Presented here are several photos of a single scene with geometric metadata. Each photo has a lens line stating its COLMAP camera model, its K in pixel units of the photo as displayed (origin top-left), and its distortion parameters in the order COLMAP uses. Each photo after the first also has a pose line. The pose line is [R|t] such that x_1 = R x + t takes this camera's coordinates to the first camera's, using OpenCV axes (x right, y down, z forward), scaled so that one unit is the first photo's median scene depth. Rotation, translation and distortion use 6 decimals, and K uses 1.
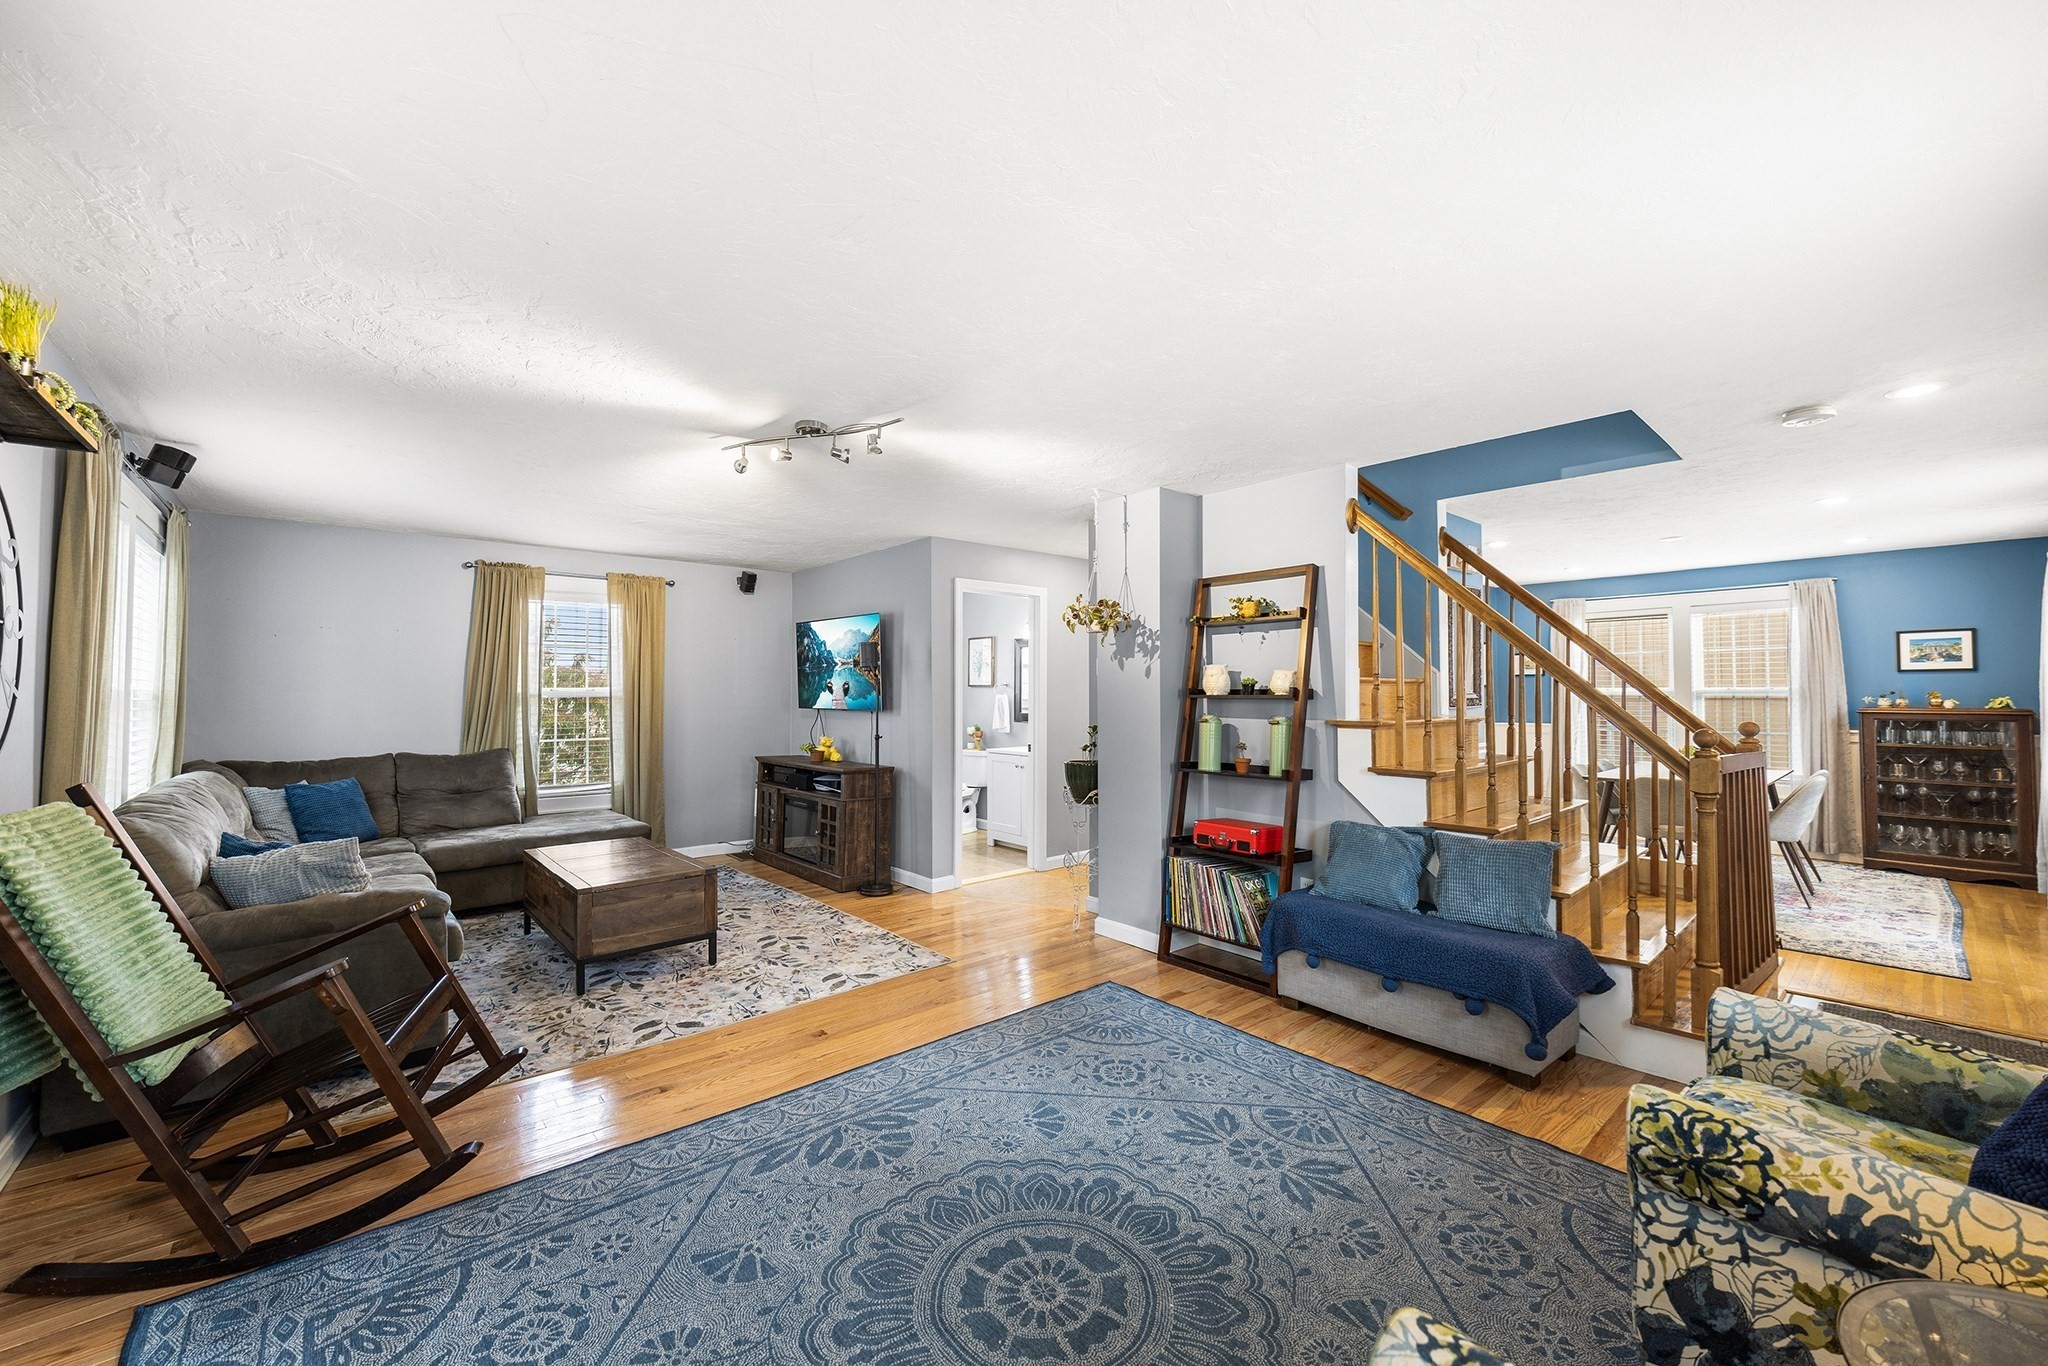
lens RADIAL K [[806.8, 0, 1031.4], [0, 806.8, 673.0], [0, 0, 1]] dist [-0.000948, -0.000174]
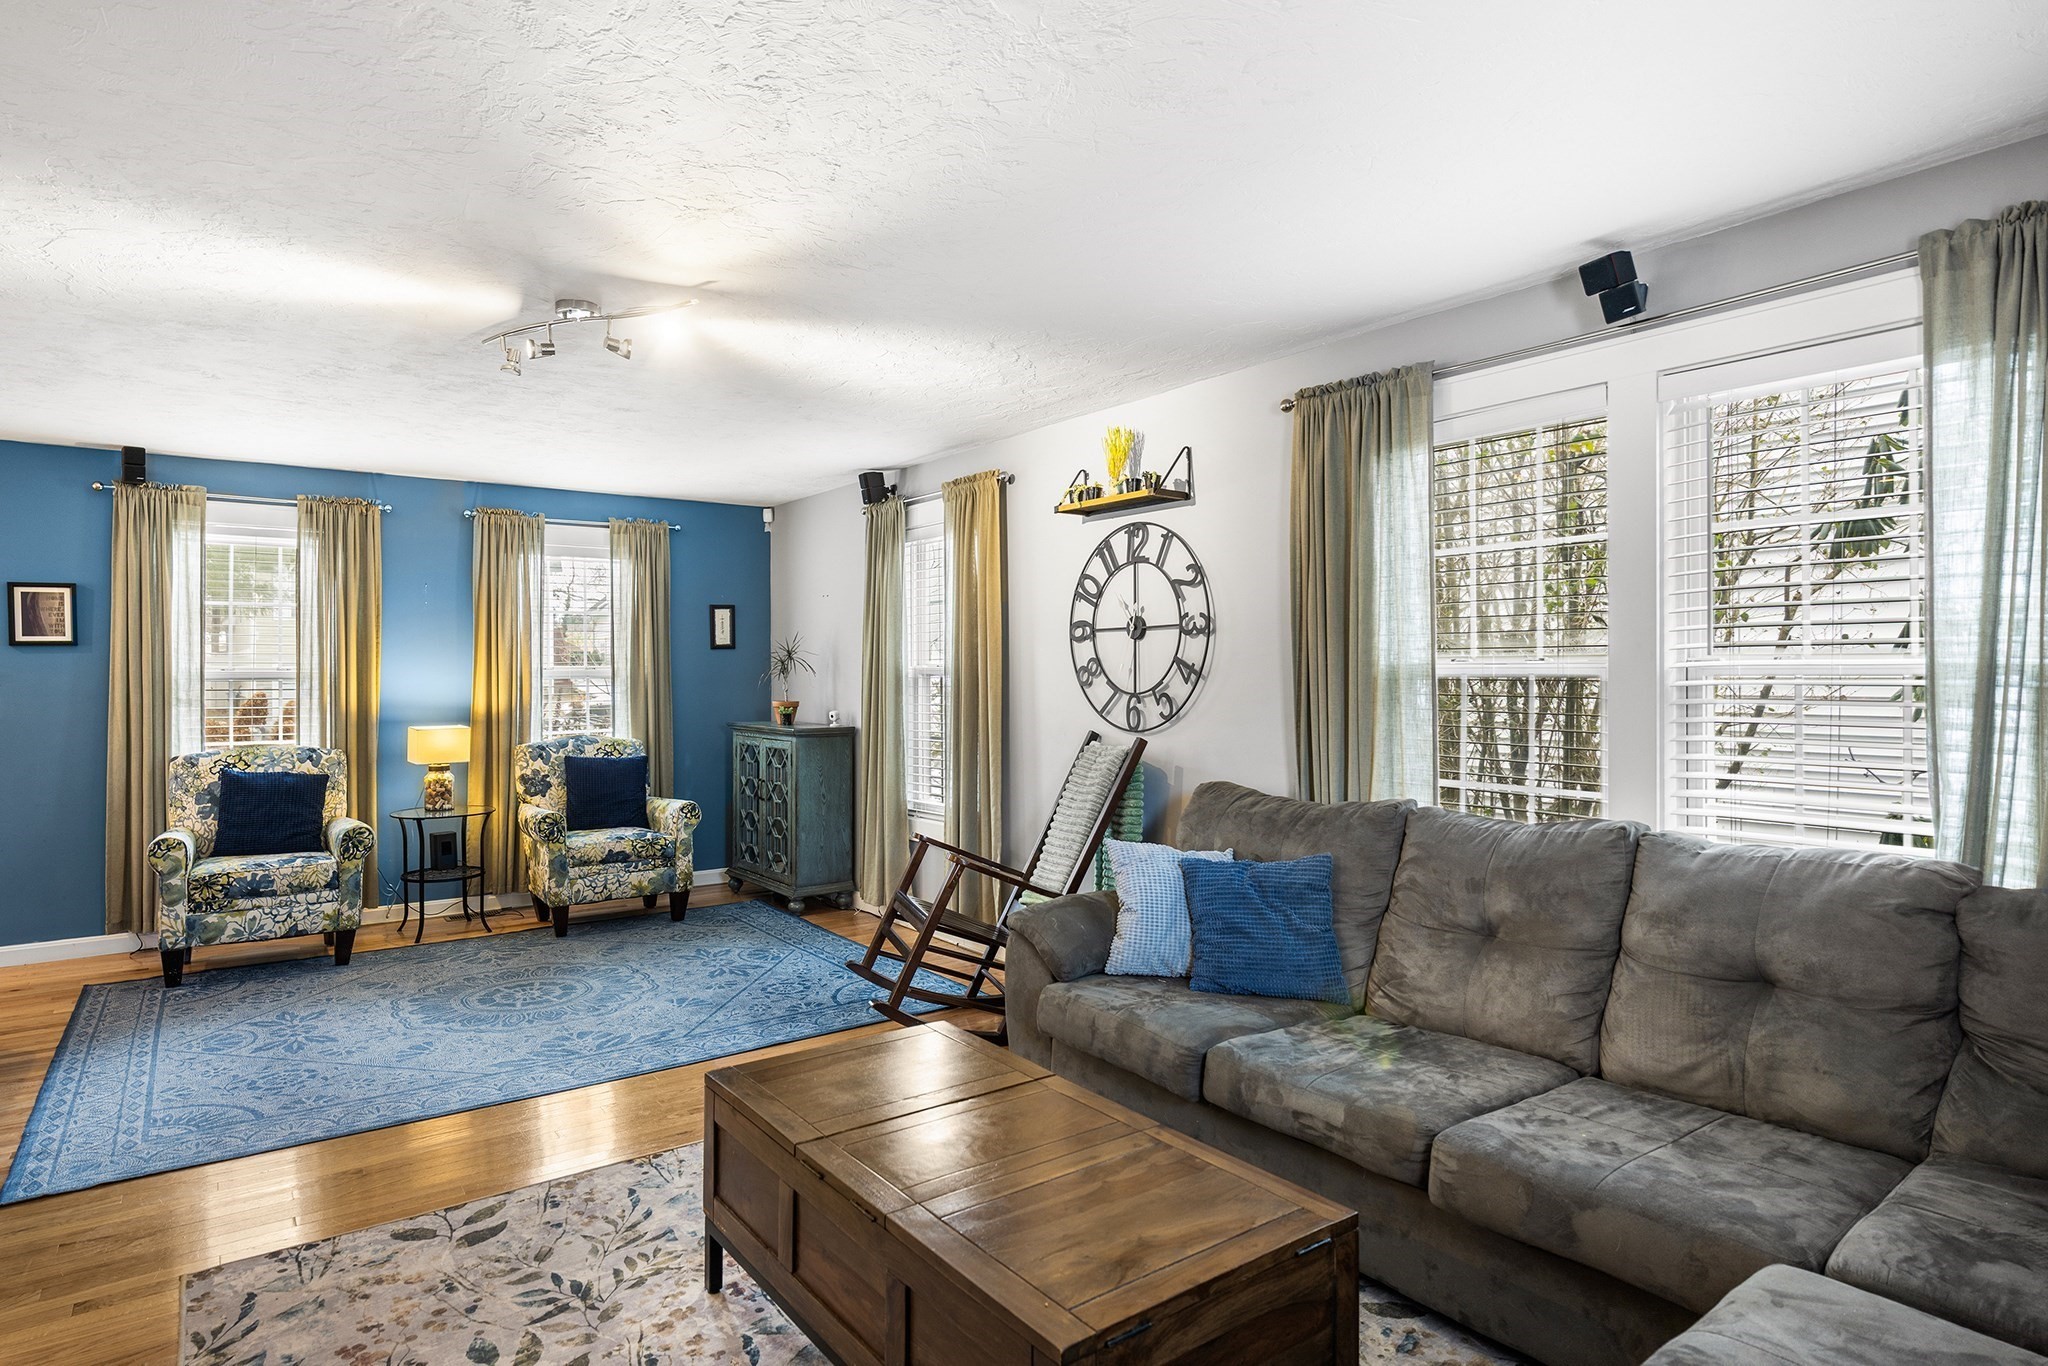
lens RADIAL K [[1126.7, 0, 1021.2], [0, 1126.7, 676.0], [0, 0, 1]] dist [0.032440, -0.026028]
pose [[-0.996187, 0.003302, 0.087178, -0.521987], [0.001338, 0.999744, -0.022587, 0.034435], [-0.087230, -0.022384, -0.995937, 1.361086]]
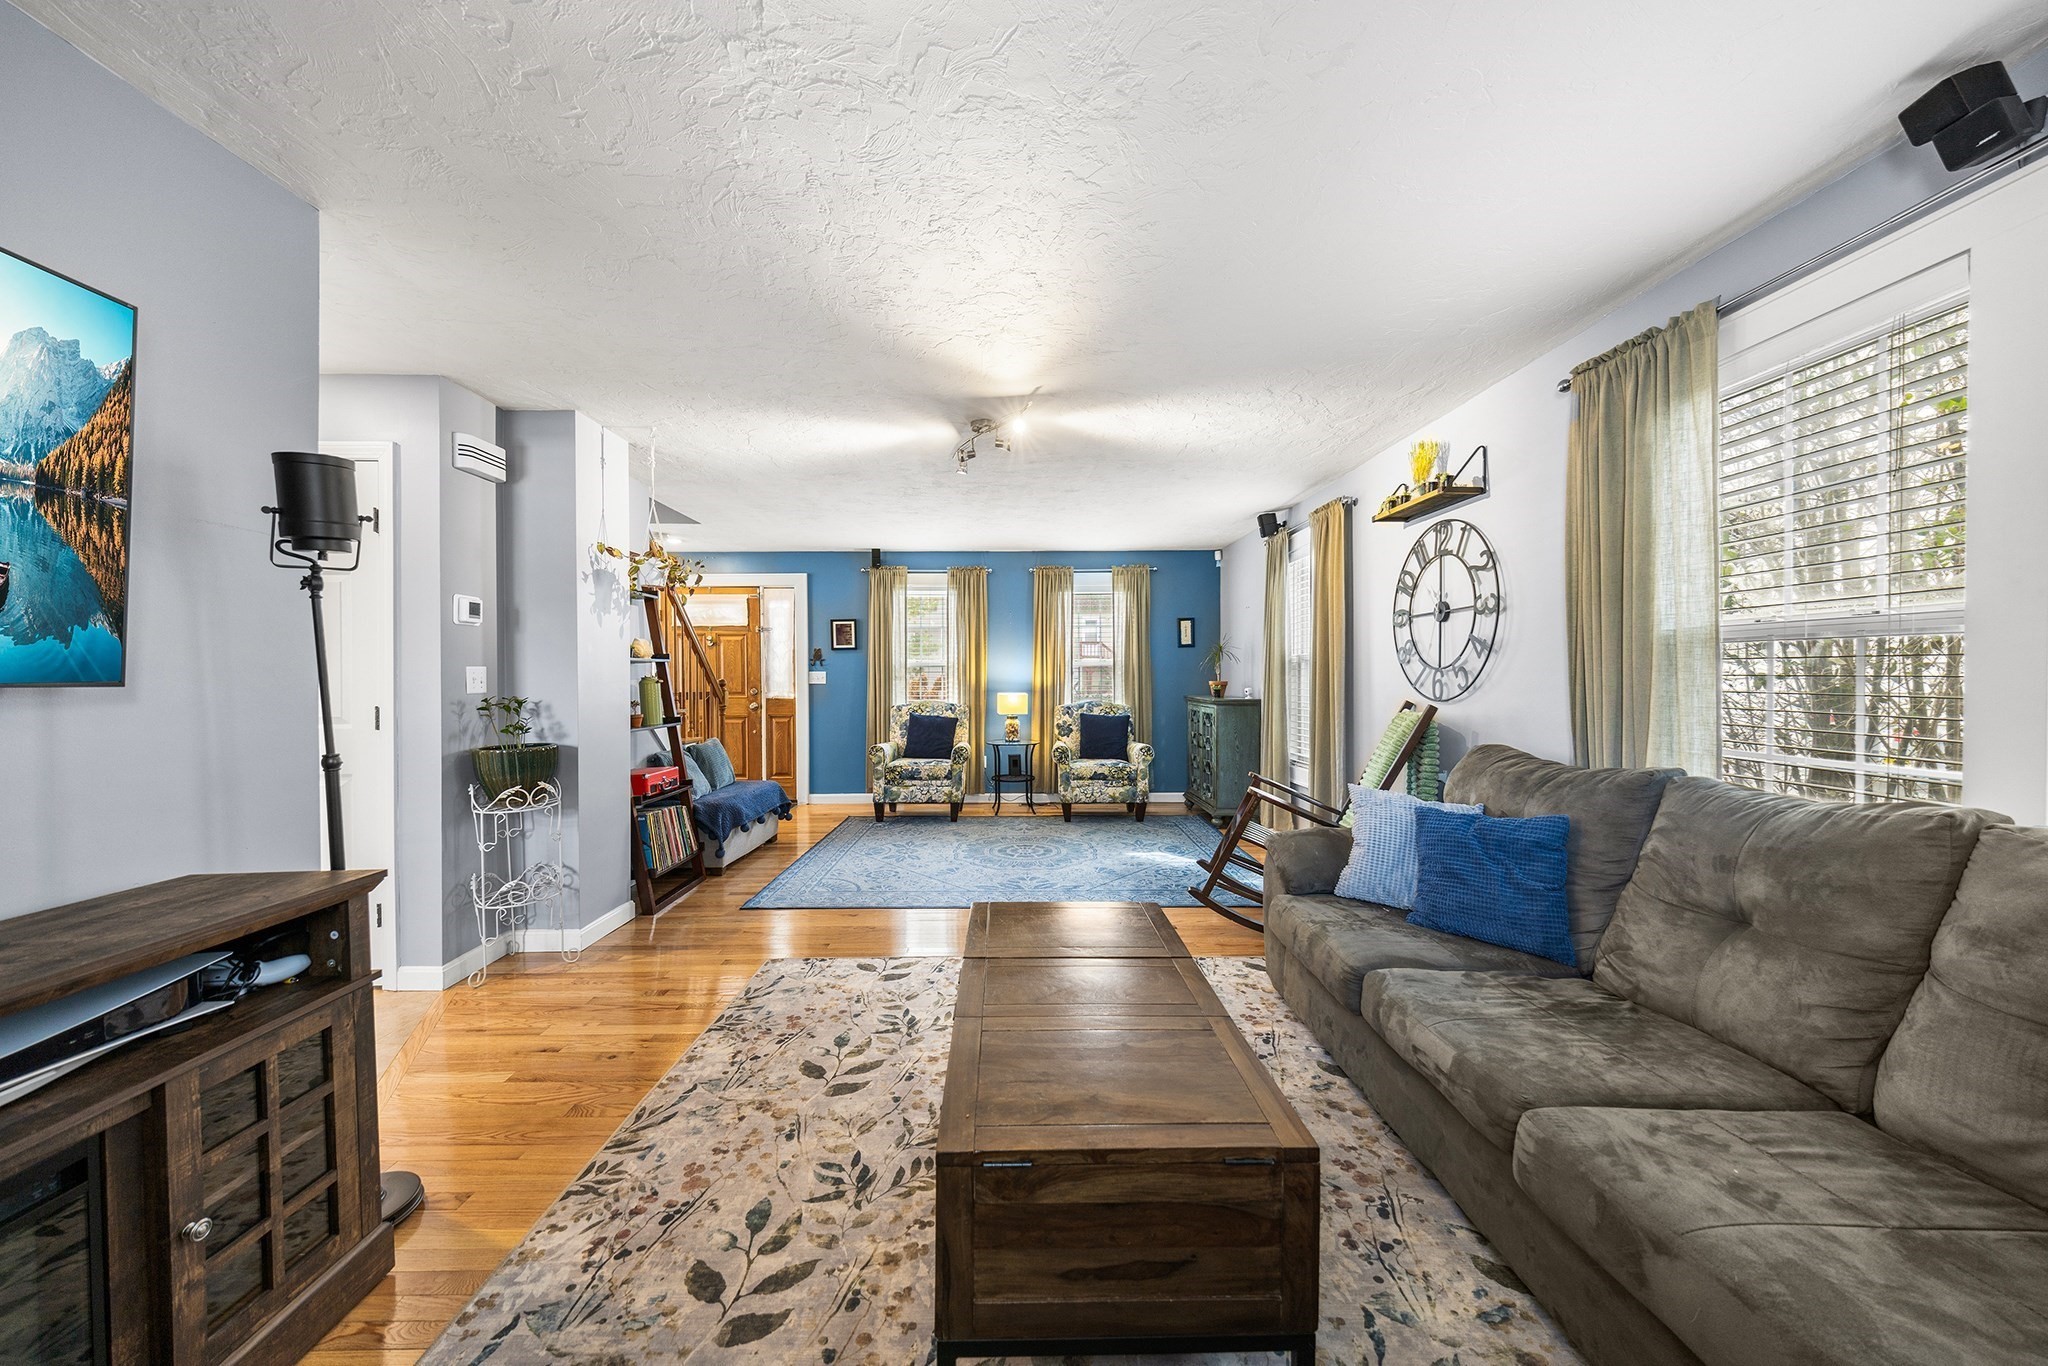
lens RADIAL K [[725.9, 0, 1012.7], [0, 725.9, 684.1], [0, 0, 1]] dist [0.007245, -0.000281]
pose [[-0.760645, -0.005298, 0.649146, -0.683343], [-0.012838, 0.999894, -0.006882, 0.054041], [-0.649041, -0.013569, -0.760633, 1.219638]]
